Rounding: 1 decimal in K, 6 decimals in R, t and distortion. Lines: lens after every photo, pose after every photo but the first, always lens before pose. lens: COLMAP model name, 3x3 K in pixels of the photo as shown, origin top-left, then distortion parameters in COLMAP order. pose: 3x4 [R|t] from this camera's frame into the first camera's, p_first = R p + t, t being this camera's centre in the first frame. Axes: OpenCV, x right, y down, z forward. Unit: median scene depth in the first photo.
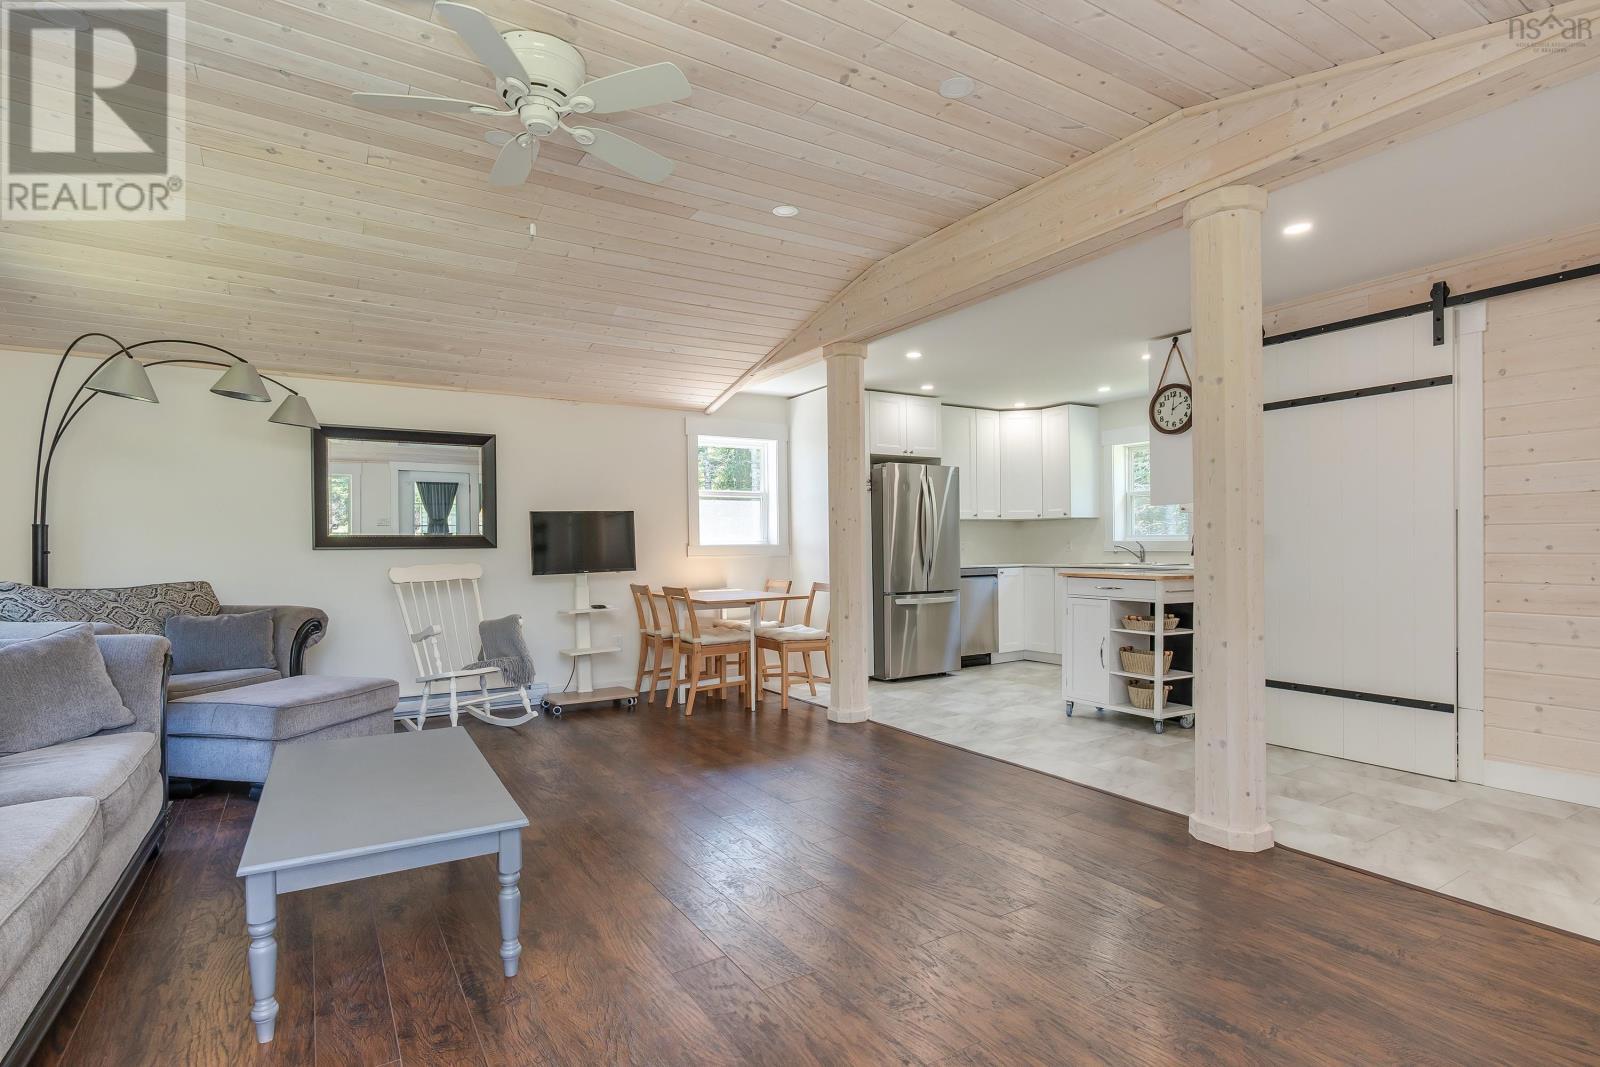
lens RADIAL K [[797.3, 0, 797.5], [0, 797.3, 534.5], [0, 0, 1]] dist [-0.016492, 0.021178]
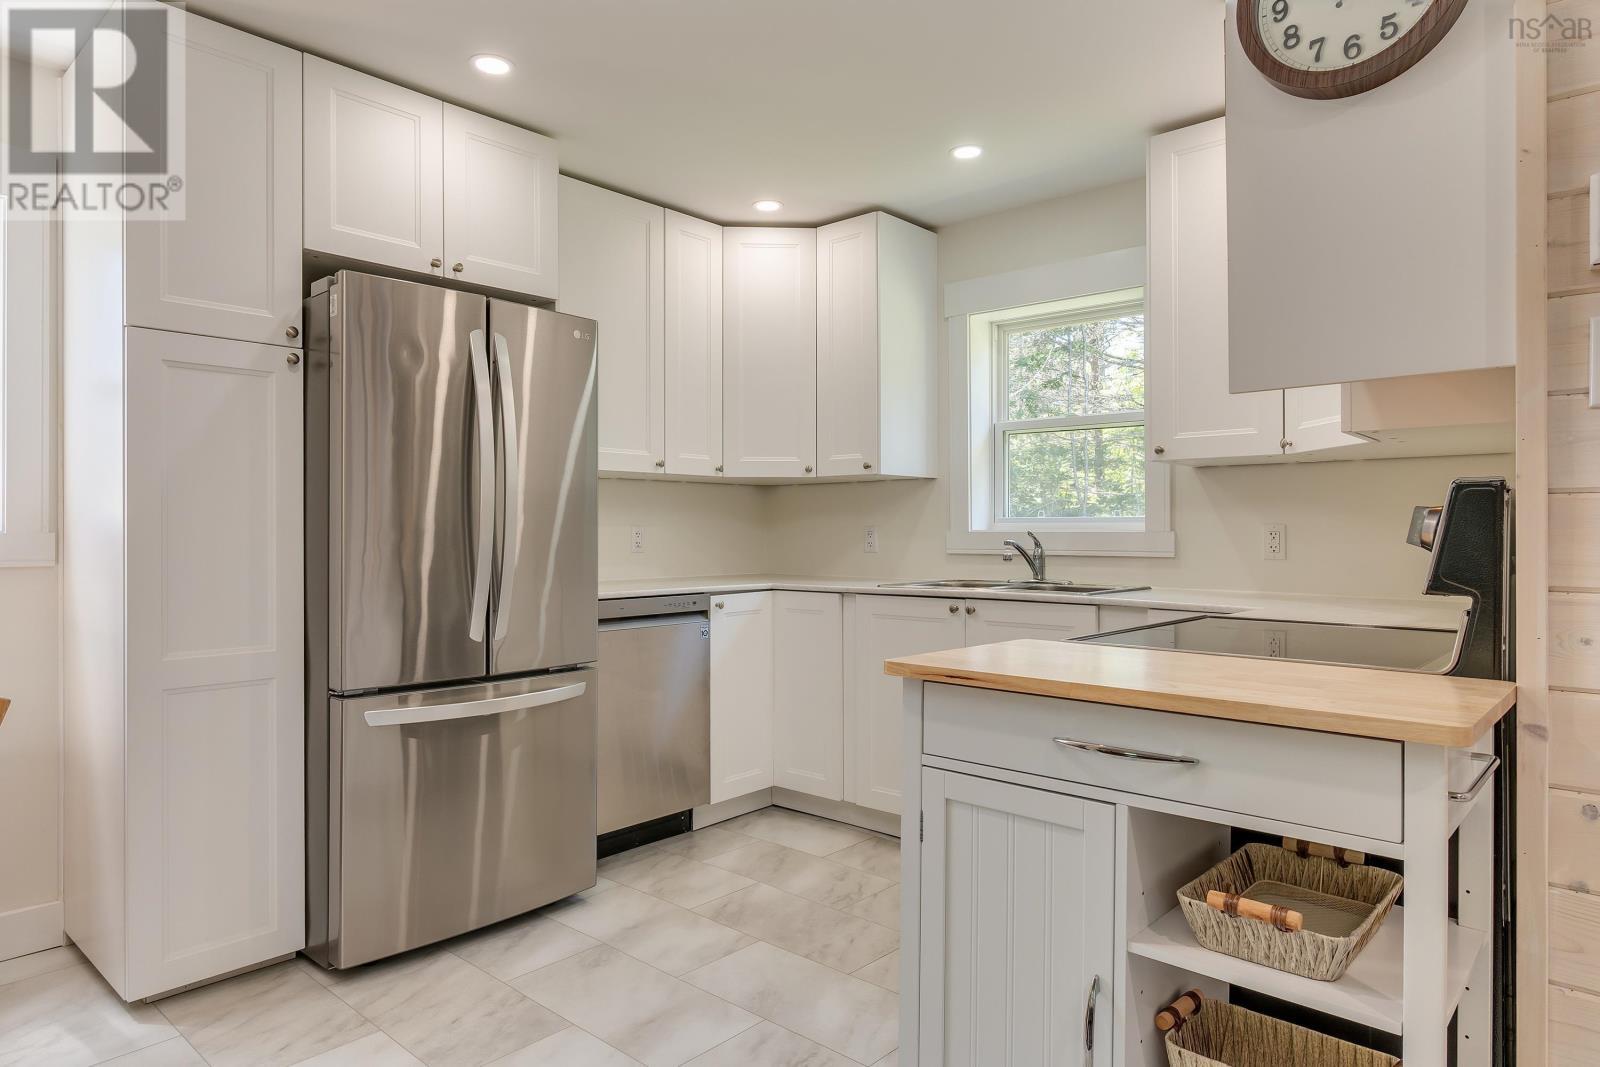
lens RADIAL K [[797.3, 0, 797.5], [0, 797.3, 534.5], [0, 0, 1]] dist [-0.016492, 0.021178]
pose [[0.959169, 0.006830, 0.282752, 0.179943], [-0.009567, 0.999920, 0.008299, 0.007421], [-0.282673, -0.010666, 0.959157, 0.600937]]
